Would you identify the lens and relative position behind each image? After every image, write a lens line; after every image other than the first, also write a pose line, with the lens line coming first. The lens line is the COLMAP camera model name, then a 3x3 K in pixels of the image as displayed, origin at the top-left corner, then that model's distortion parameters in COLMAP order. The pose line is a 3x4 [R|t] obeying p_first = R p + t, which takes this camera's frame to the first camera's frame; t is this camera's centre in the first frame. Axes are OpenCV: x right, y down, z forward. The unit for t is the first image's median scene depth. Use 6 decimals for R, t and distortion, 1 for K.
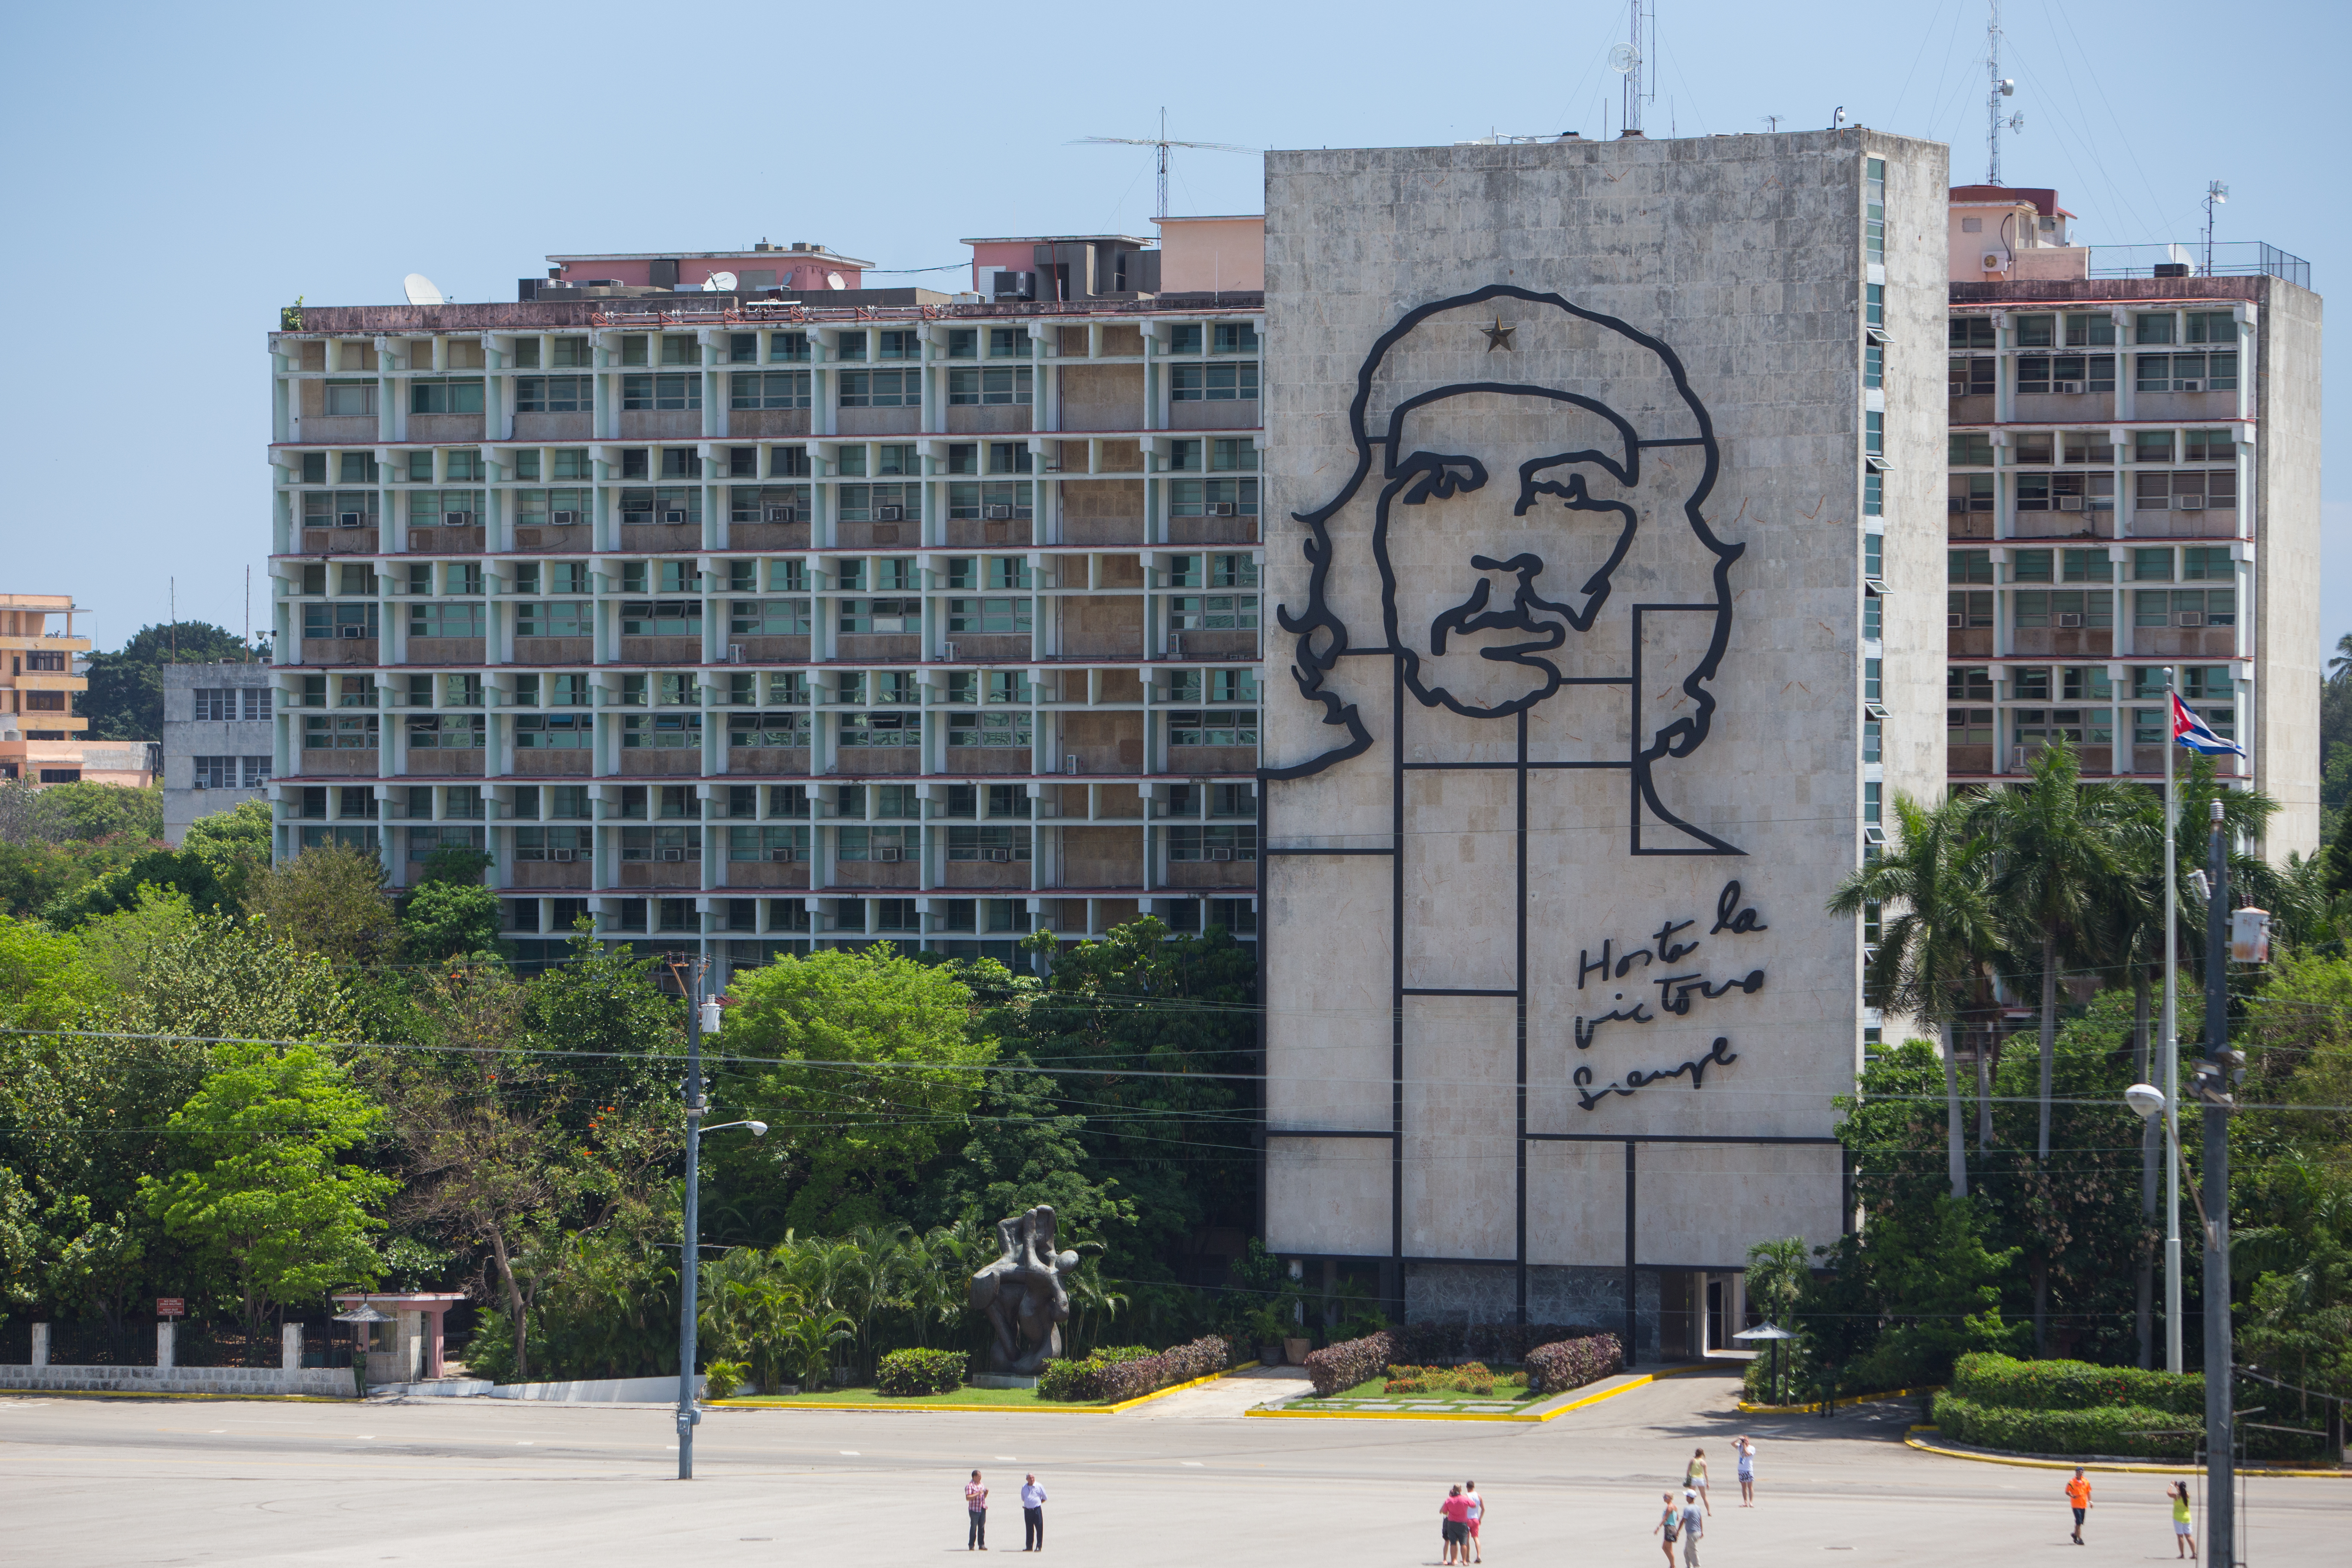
lens RADIAL K [[8041.7, 0, 1174.7], [0, 8041.7, 900.6], [0, 0, 1]] dist [0.300180, -0.953310]
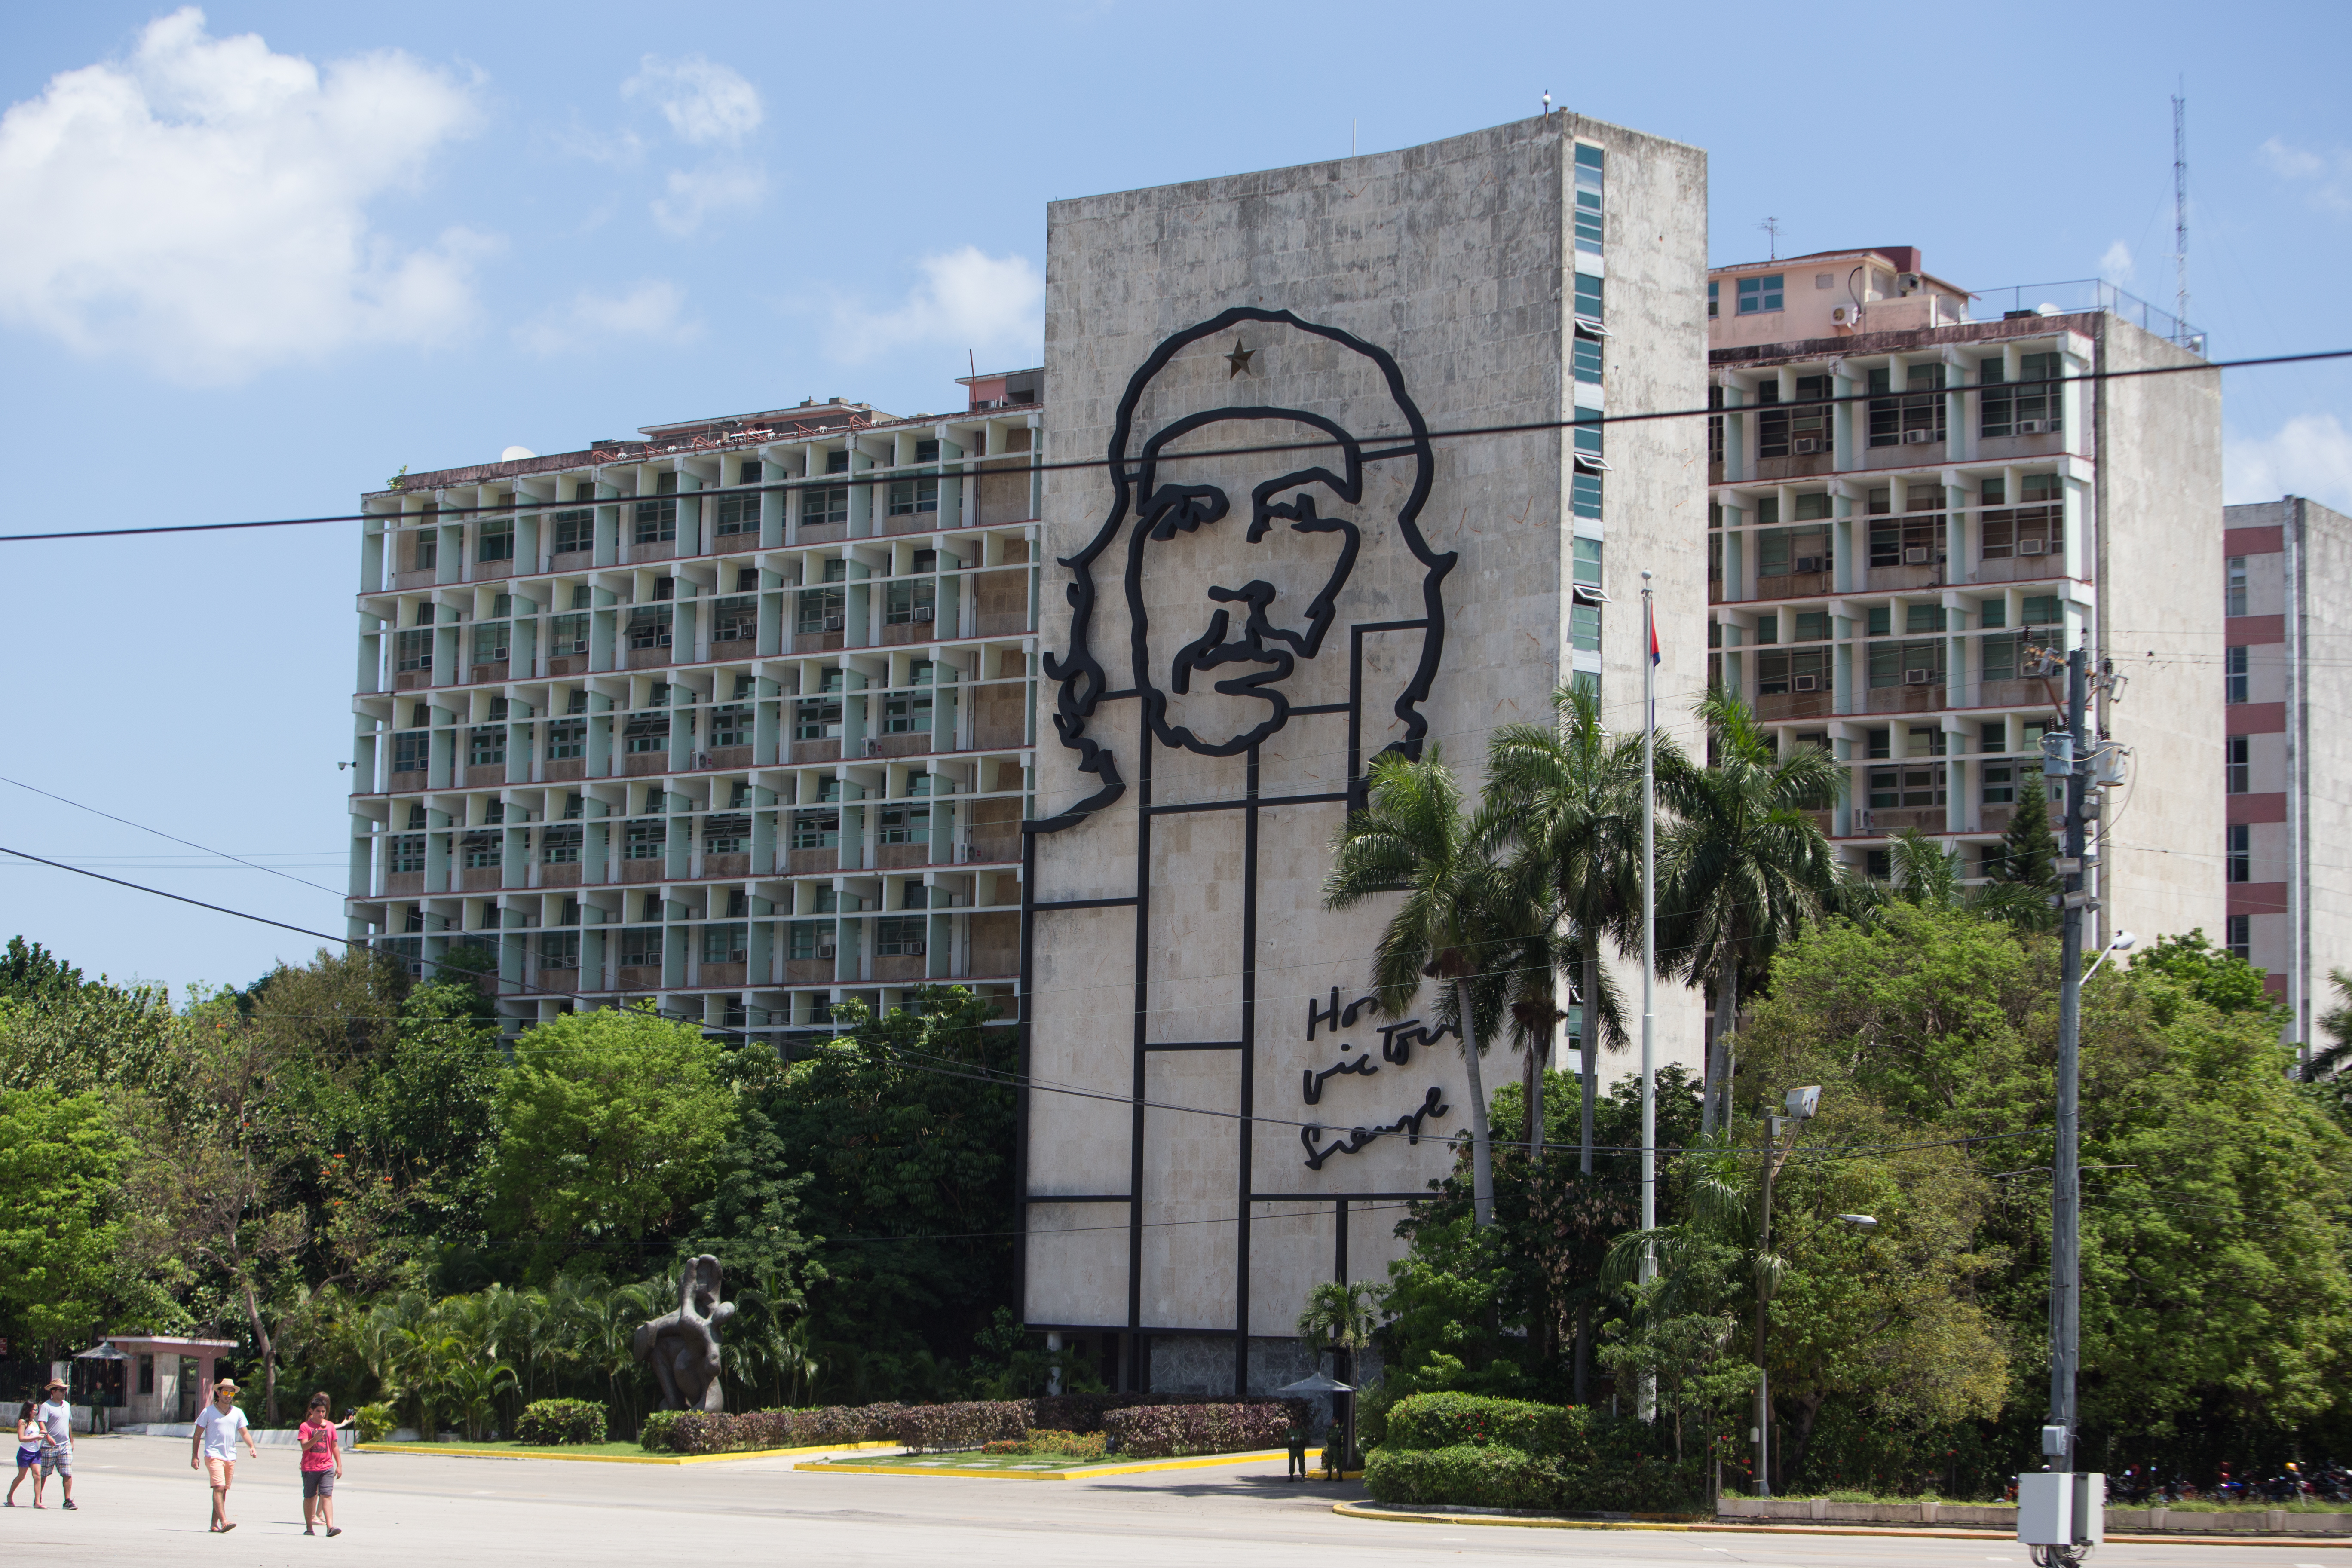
lens RADIAL K [[4725.3, 0, 1175.4], [0, 4725.3, 891.3], [0, 0, 1]] dist [-0.333073, 0.060543]
pose [[0.959095, -0.011181, -0.282862, 0.190733], [-0.015480, 0.995653, -0.091844, 0.044312], [0.282659, 0.092466, 0.954753, 0.470581]]
